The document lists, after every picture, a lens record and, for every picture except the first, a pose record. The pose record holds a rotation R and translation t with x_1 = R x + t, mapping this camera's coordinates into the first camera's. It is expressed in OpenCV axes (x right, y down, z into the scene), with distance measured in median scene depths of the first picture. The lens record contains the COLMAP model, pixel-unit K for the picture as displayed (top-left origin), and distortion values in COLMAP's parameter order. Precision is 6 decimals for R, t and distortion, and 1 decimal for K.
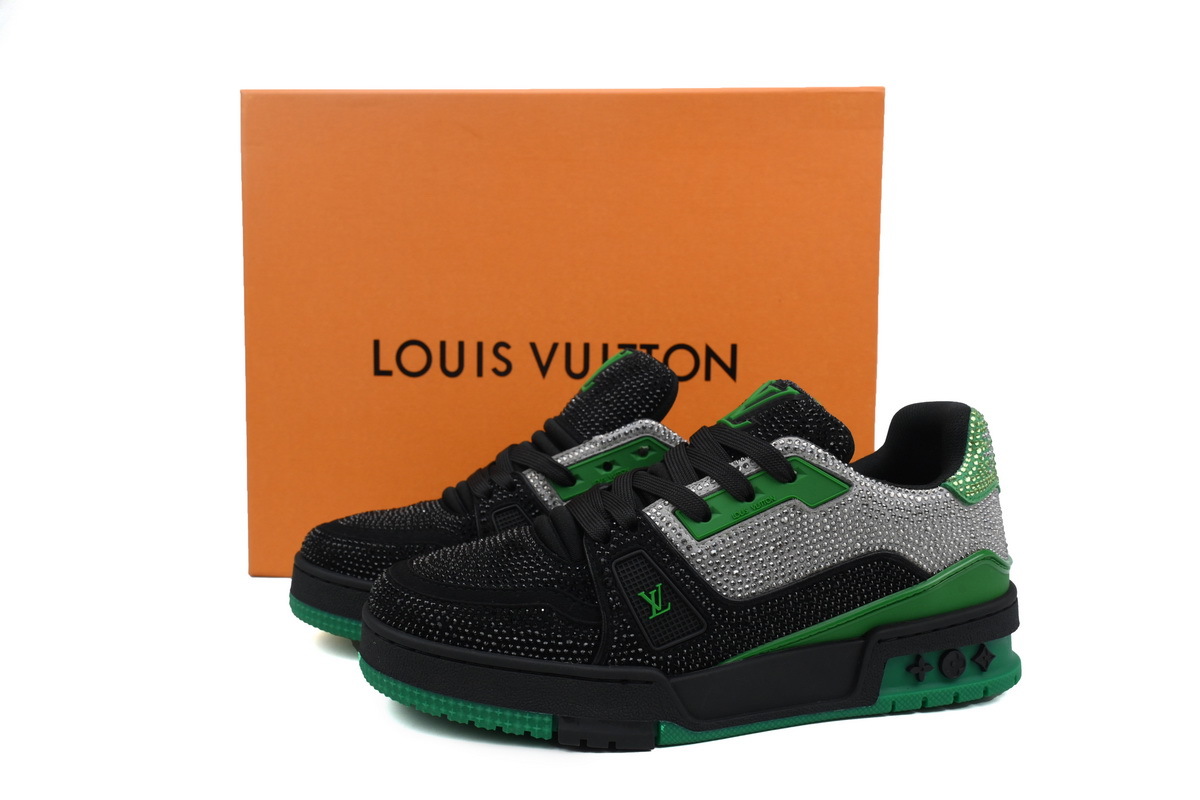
lens RADIAL K [[842.1, 0, 599.8], [0, 842.1, 400.3], [0, 0, 1]] dist [-0.000464, -0.000718]
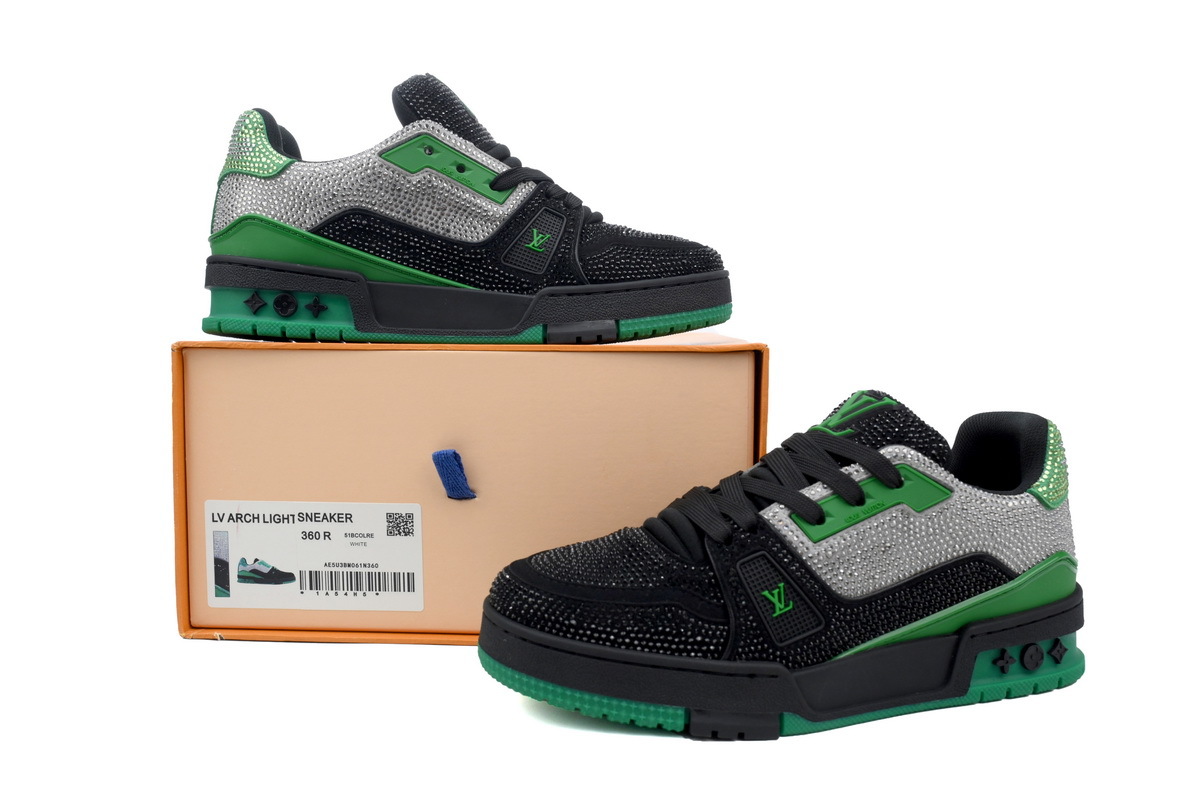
lens RADIAL K [[842.1, 0, 599.8], [0, 842.1, 400.3], [0, 0, 1]] dist [-0.000464, -0.000718]
pose [[0.997791, 0.013543, 0.065037, -0.222699], [-0.013984, 0.999882, 0.006328, -0.015291], [-0.064943, -0.007223, 0.997863, -0.038834]]
